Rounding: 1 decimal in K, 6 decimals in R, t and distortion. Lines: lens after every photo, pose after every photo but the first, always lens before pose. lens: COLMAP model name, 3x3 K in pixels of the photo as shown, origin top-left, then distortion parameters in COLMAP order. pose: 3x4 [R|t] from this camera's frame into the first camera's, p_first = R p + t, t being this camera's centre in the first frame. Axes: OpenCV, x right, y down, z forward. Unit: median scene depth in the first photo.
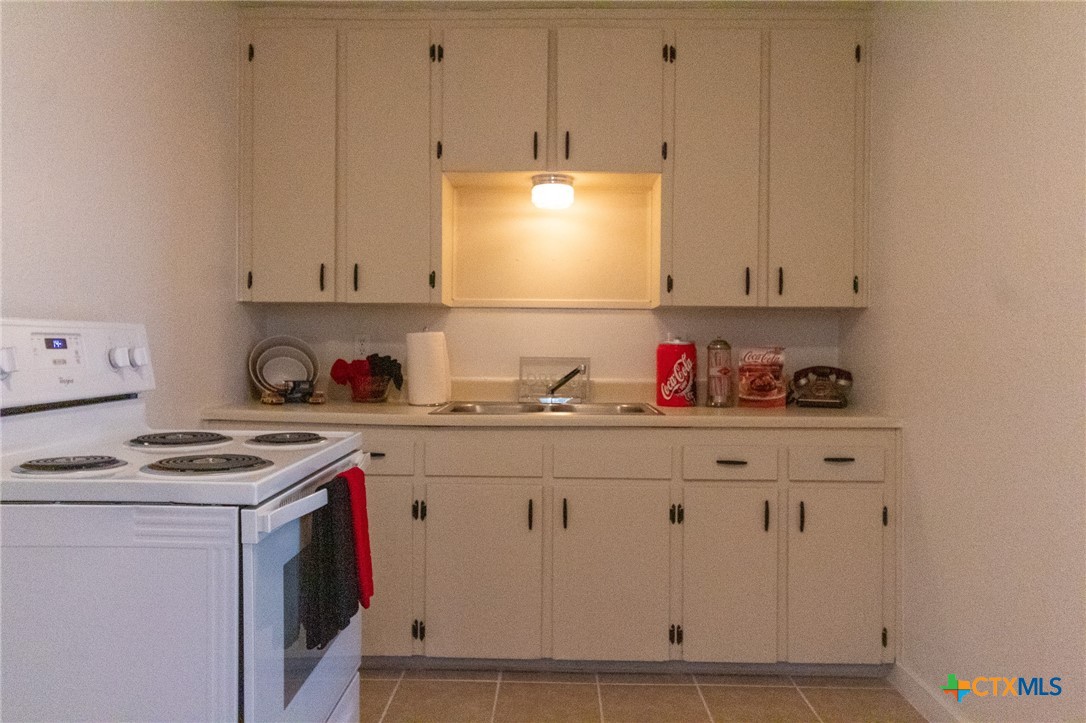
lens RADIAL K [[813.2, 0, 539.6], [0, 813.2, 351.8], [0, 0, 1]] dist [0.003760, -0.000458]
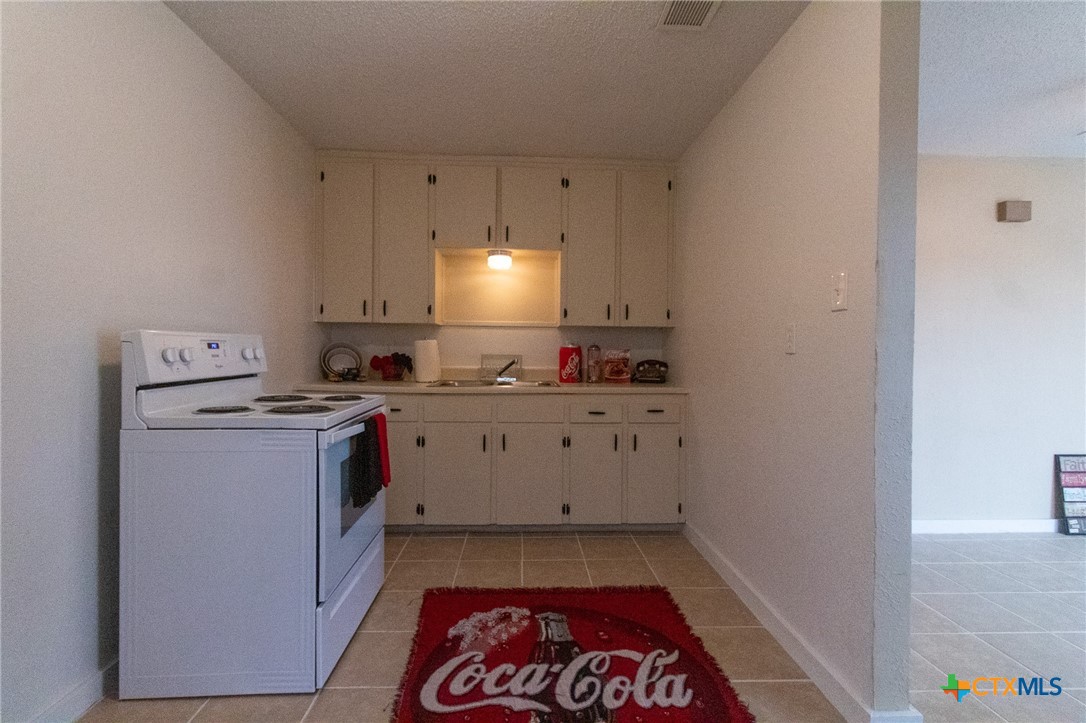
lens RADIAL K [[505.0, 0, 541.2], [0, 505.0, 354.7], [0, 0, 1]] dist [0.003100, -0.000691]
pose [[0.997613, 0.002027, 0.069027, 0.033475], [-0.002421, 0.999981, 0.005624, 0.000927], [-0.069014, -0.005778, 0.997599, -0.098492]]
